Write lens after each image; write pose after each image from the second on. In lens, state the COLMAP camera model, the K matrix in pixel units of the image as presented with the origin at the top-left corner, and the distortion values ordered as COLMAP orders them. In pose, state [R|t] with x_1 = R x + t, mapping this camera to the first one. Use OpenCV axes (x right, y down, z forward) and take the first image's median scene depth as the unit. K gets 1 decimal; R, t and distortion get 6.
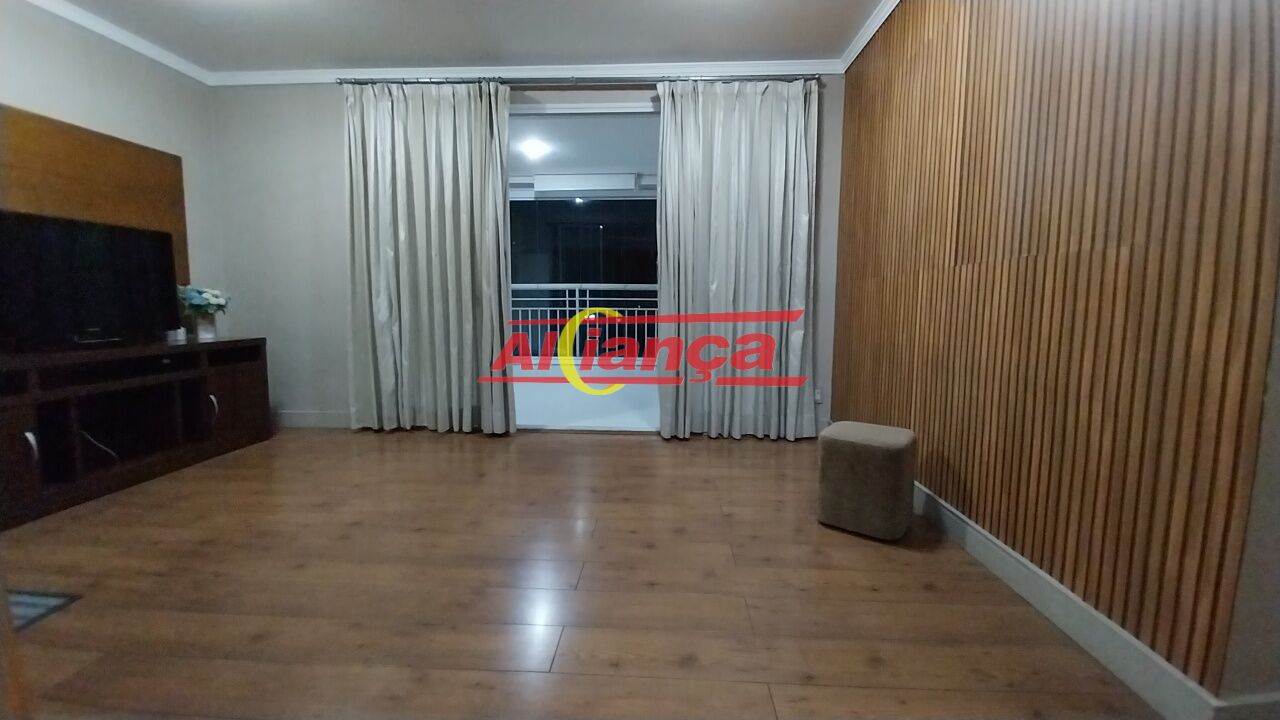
lens RADIAL K [[505.0, 0, 643.1], [0, 505.0, 353.8], [0, 0, 1]] dist [0.018858, -0.014073]
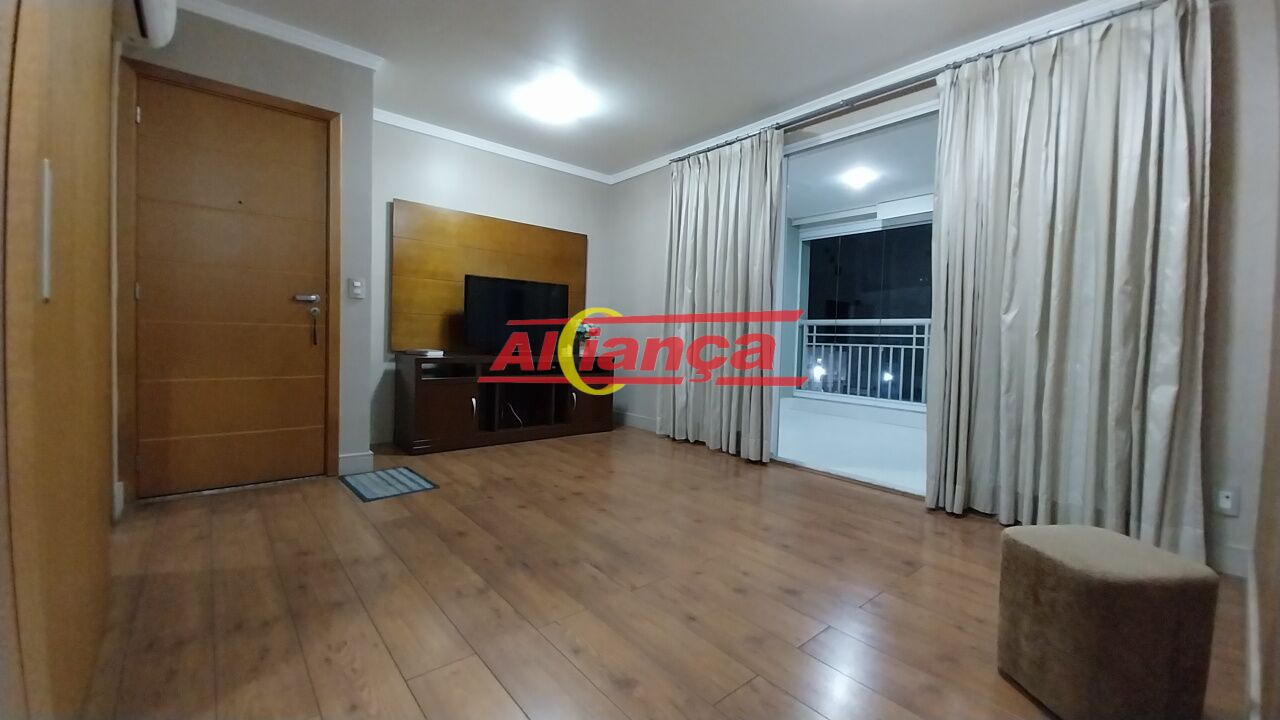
lens RADIAL K [[507.7, 0, 643.7], [0, 507.7, 353.4], [0, 0, 1]] dist [-0.002218, -0.000198]
pose [[0.685689, 0.042166, -0.726672, 0.319466], [-0.100214, 0.994283, -0.036868, 0.001699], [0.720963, 0.098103, 0.685994, 0.116613]]
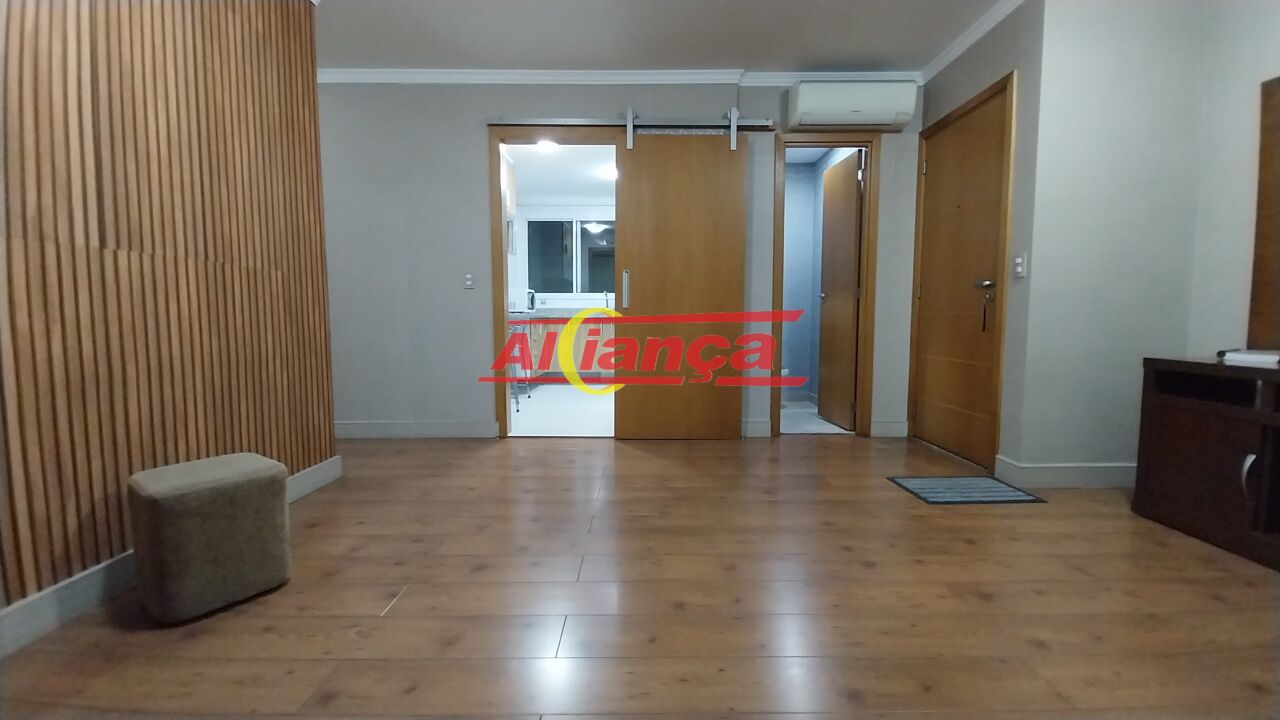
lens RADIAL K [[505.0, 0, 643.1], [0, 505.0, 353.8], [0, 0, 1]] dist [0.018858, -0.014073]
pose [[-0.998899, 0.000242, -0.046904, -0.101353], [-0.007920, 0.984756, 0.173761, -0.095906], [0.046231, 0.173941, -0.983670, 1.123433]]
